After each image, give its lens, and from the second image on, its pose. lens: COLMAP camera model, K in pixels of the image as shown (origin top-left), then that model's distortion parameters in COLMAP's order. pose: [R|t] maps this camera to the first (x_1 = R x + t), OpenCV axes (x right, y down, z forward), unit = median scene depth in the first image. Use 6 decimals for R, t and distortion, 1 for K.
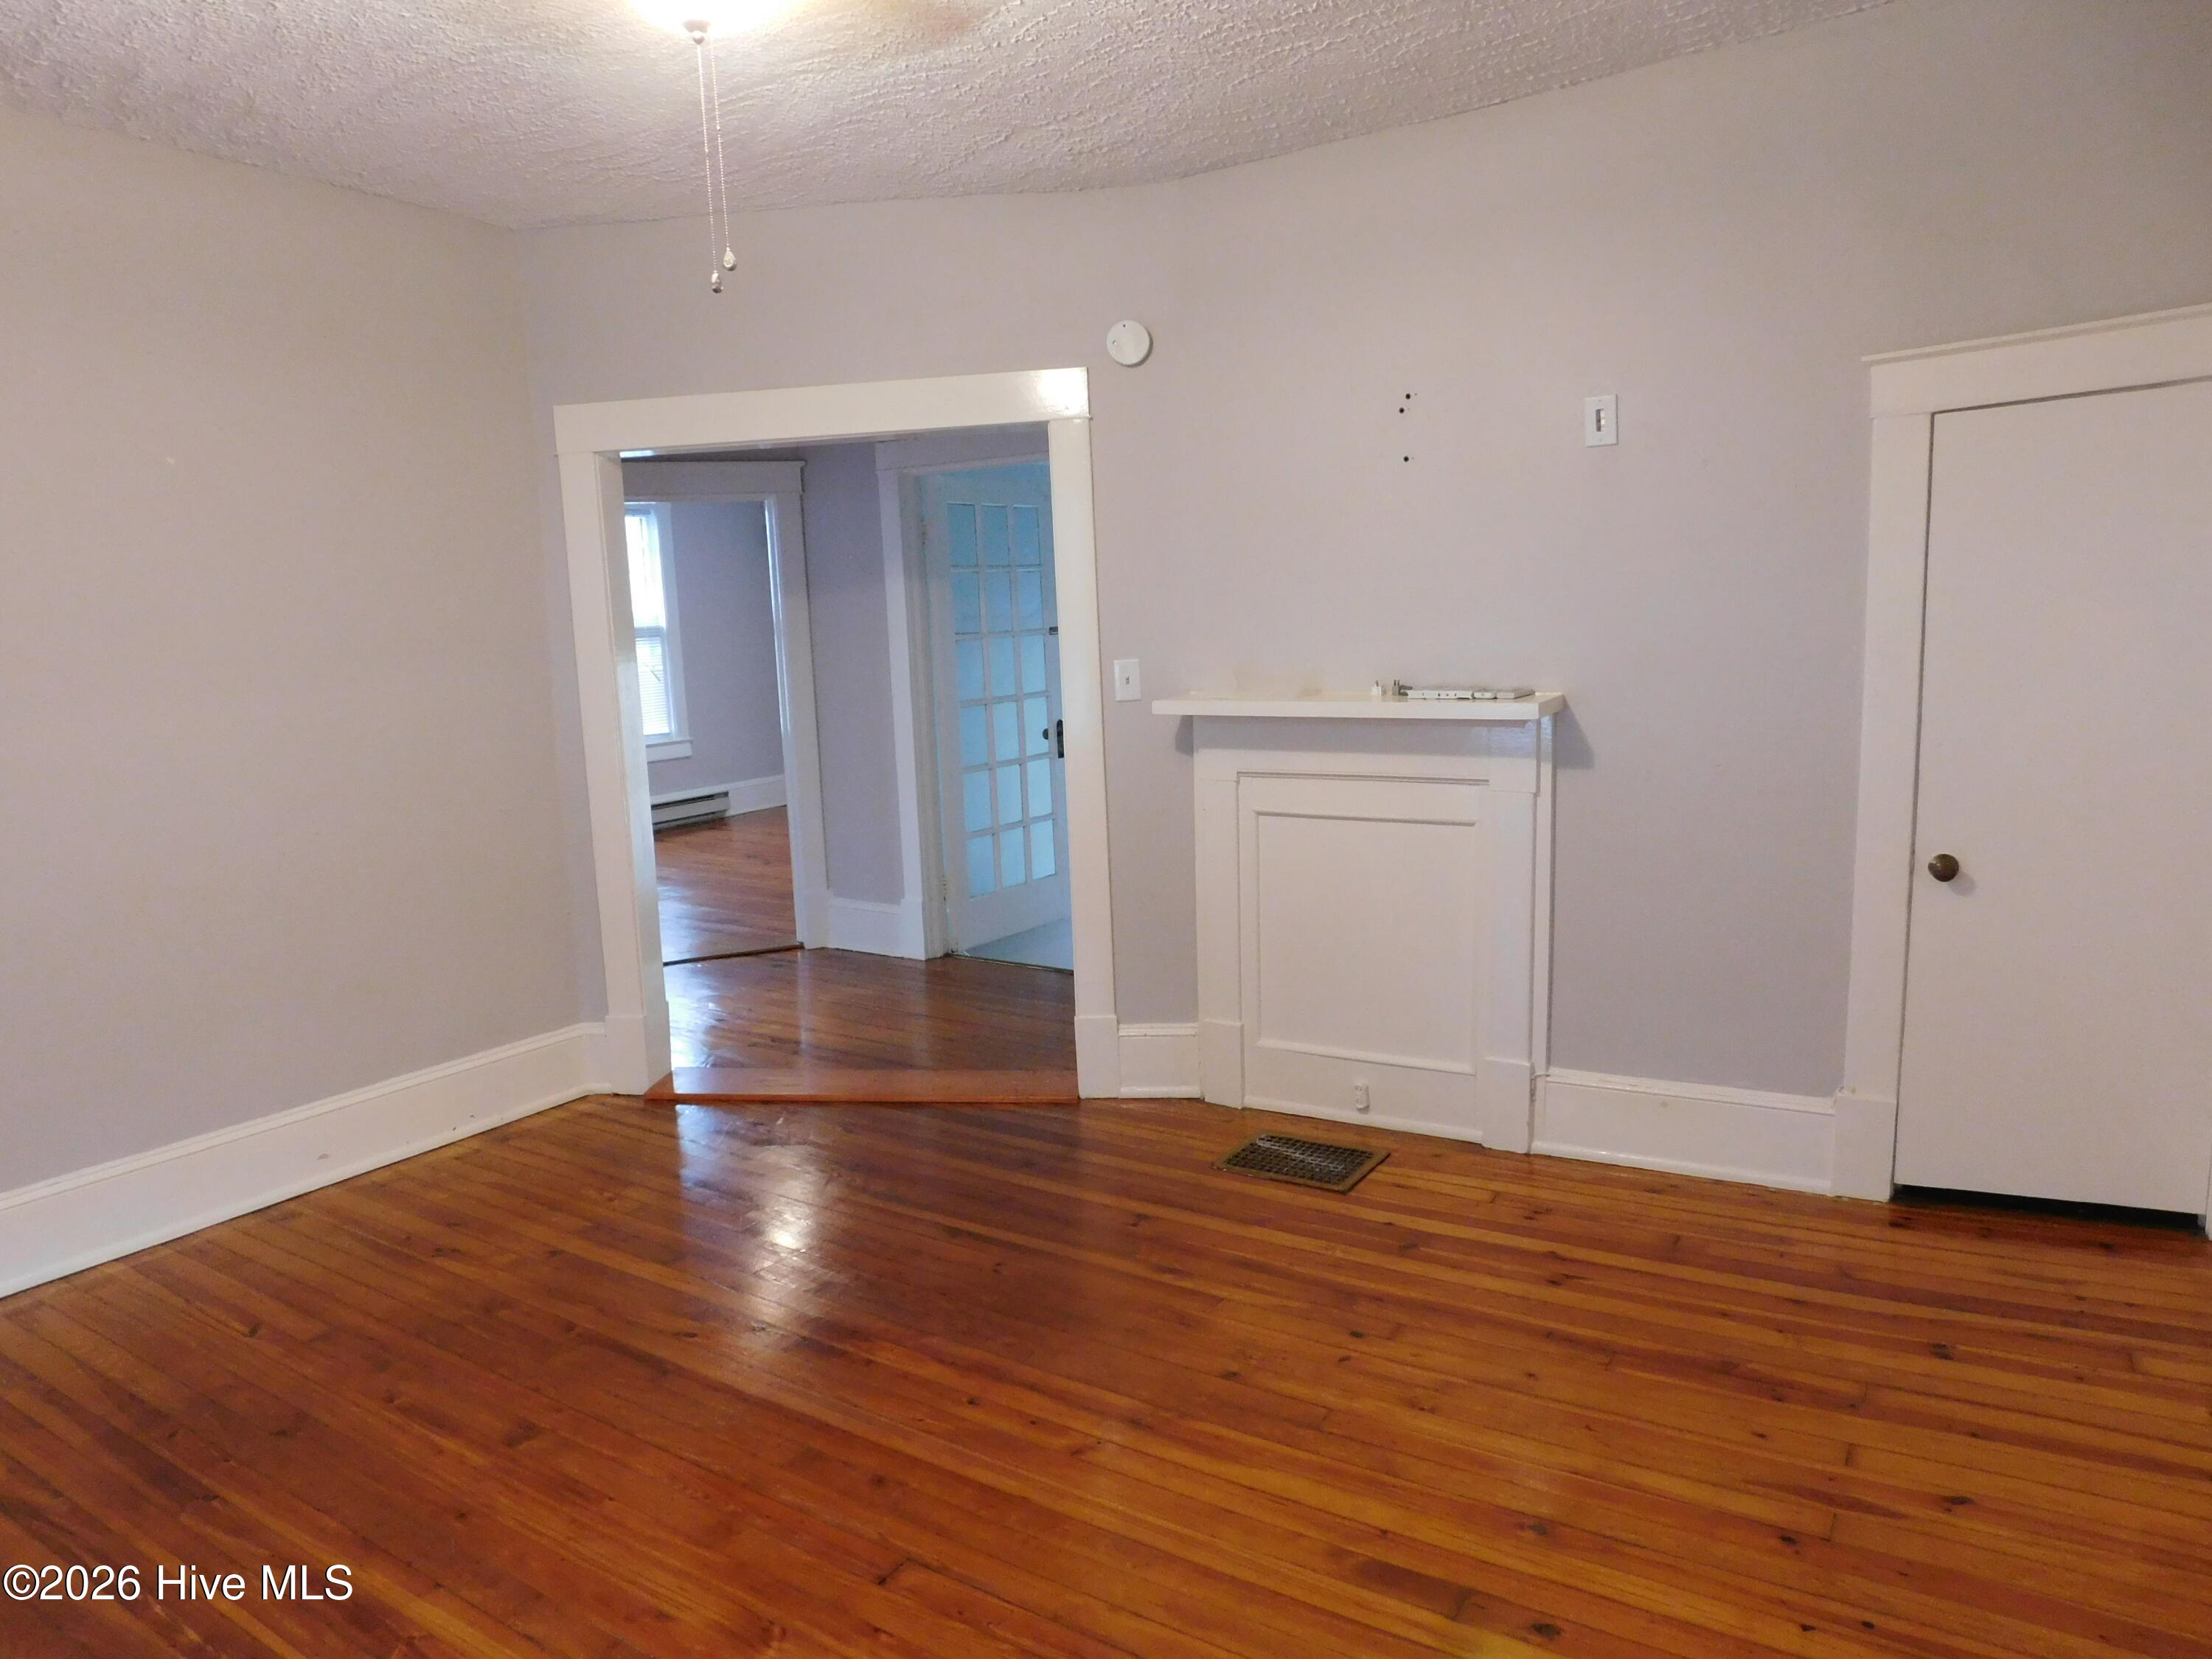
lens RADIAL K [[1454.9, 0, 1096.6], [0, 1454.9, 824.5], [0, 0, 1]] dist [-0.077619, 0.055611]
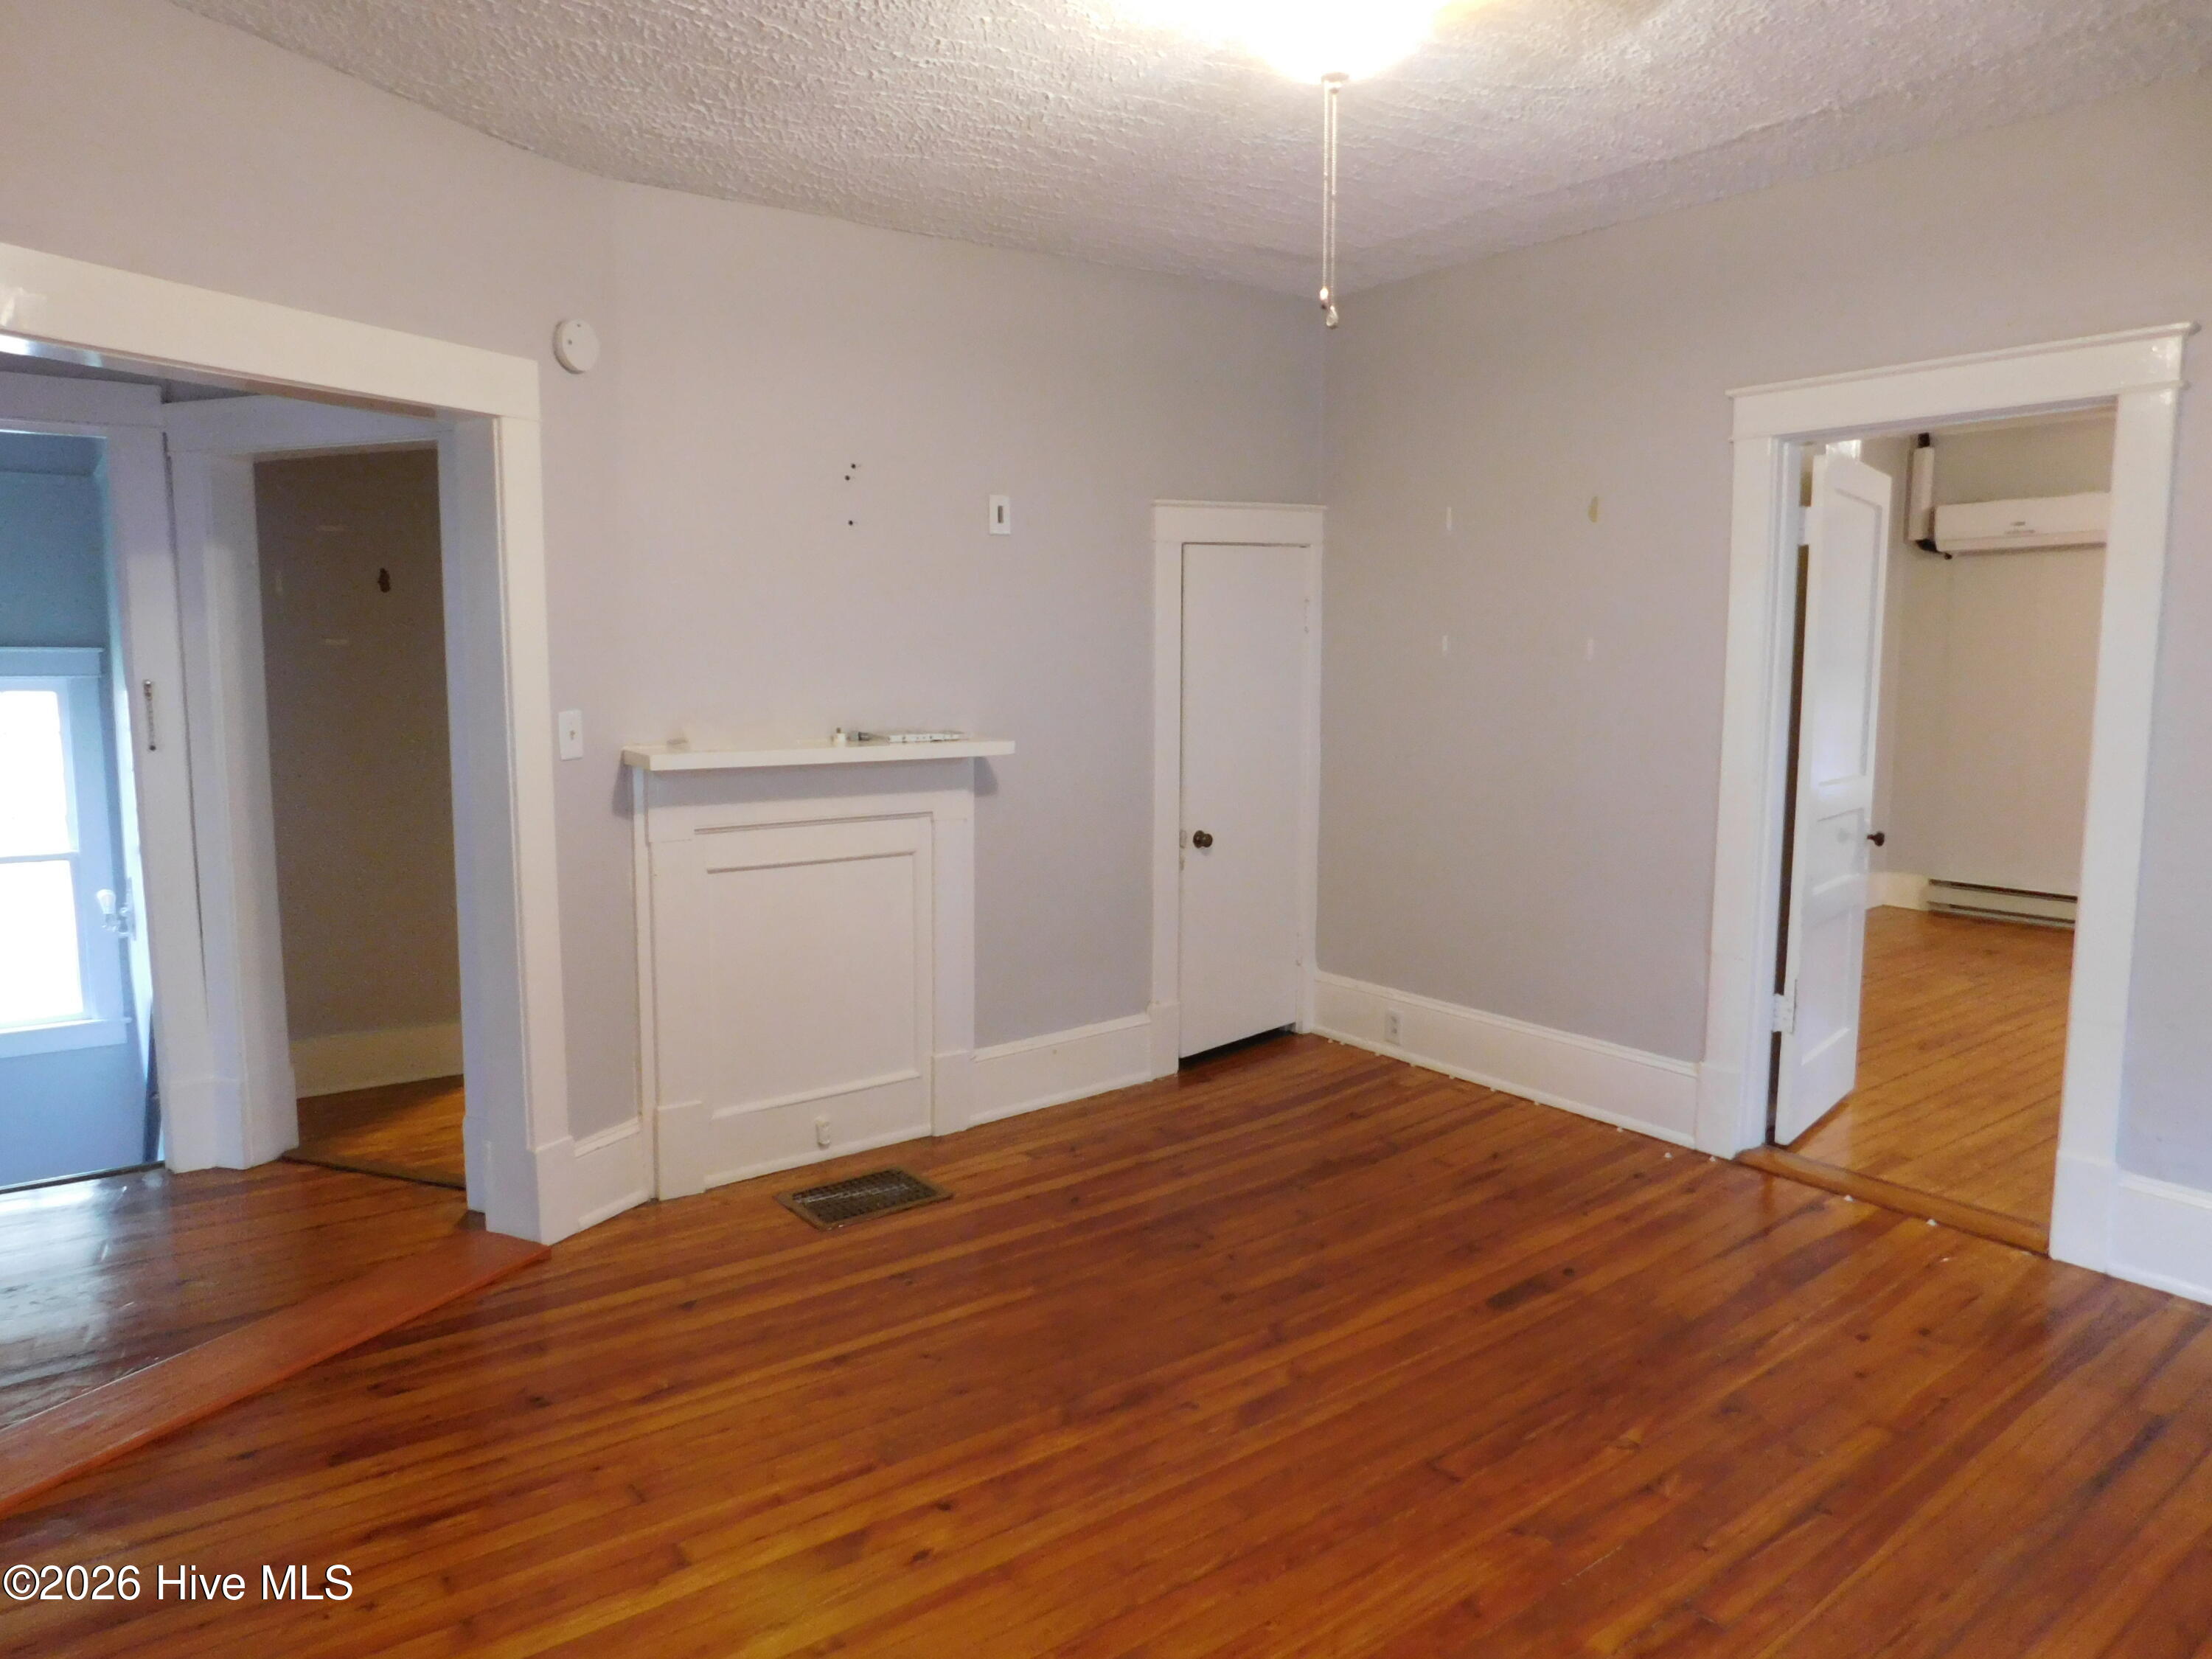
lens RADIAL K [[1454.9, 0, 1096.6], [0, 1454.9, 824.5], [0, 0, 1]] dist [-0.077619, 0.055611]
pose [[0.321473, -0.068028, 0.944472, -0.811903], [0.123966, 0.991855, 0.029247, -0.040008], [-0.938769, 0.107680, 0.327288, 0.525163]]
